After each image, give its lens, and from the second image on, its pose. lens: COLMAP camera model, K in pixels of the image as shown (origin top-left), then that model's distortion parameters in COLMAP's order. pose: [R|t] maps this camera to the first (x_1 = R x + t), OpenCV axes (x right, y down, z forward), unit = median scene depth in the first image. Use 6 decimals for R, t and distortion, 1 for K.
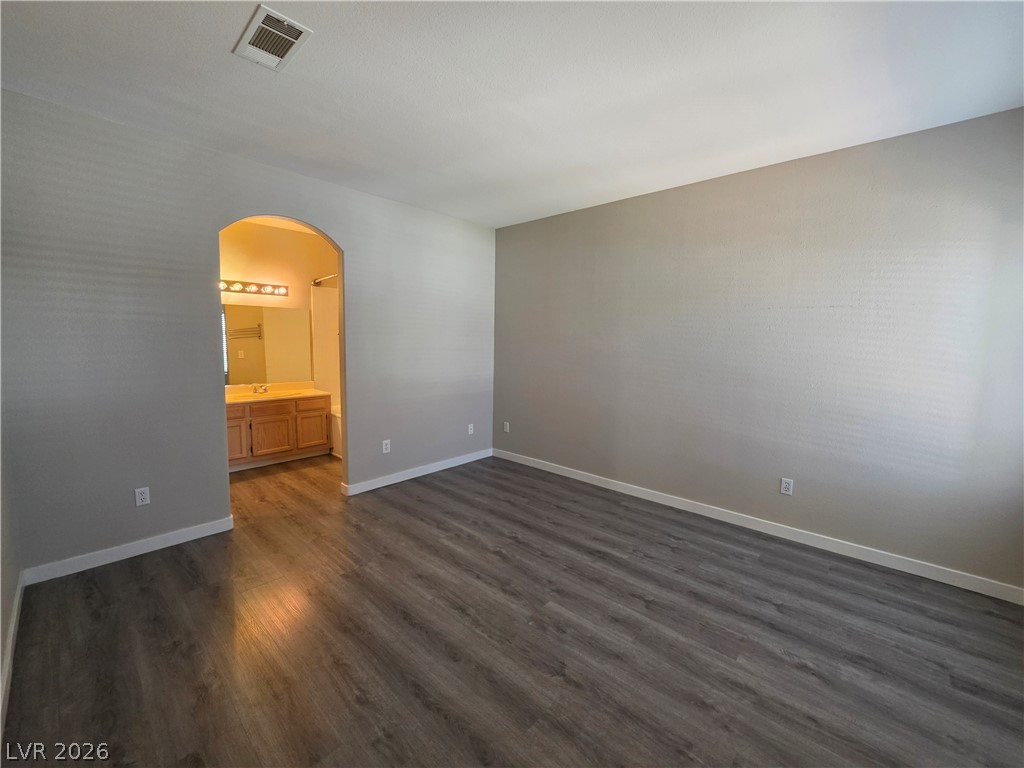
lens RADIAL K [[411.0, 0, 511.8], [0, 411.0, 374.4], [0, 0, 1]] dist [0.000217, 0.000353]
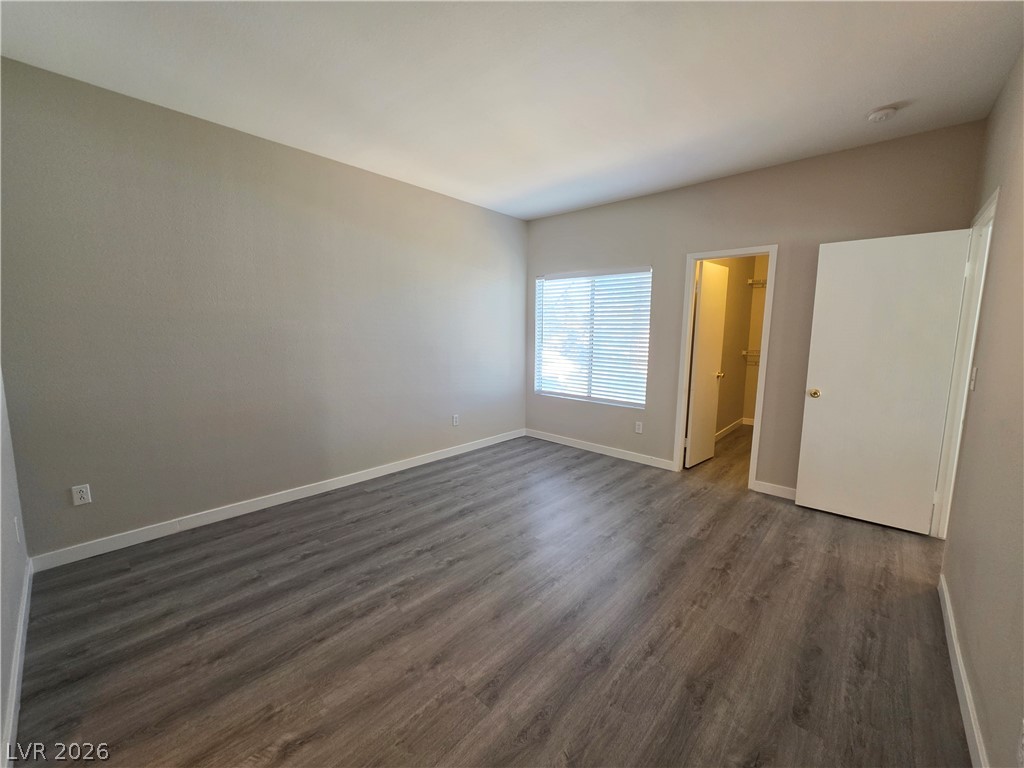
lens RADIAL K [[411.0, 0, 515.0], [0, 411.0, 374.9], [0, 0, 1]] dist [0.000217, 0.000353]
pose [[-0.000283, -0.125176, 0.992135, -0.759256], [0.074220, 0.989396, 0.124852, -0.057284], [-0.997242, 0.073671, 0.009010, 0.730407]]
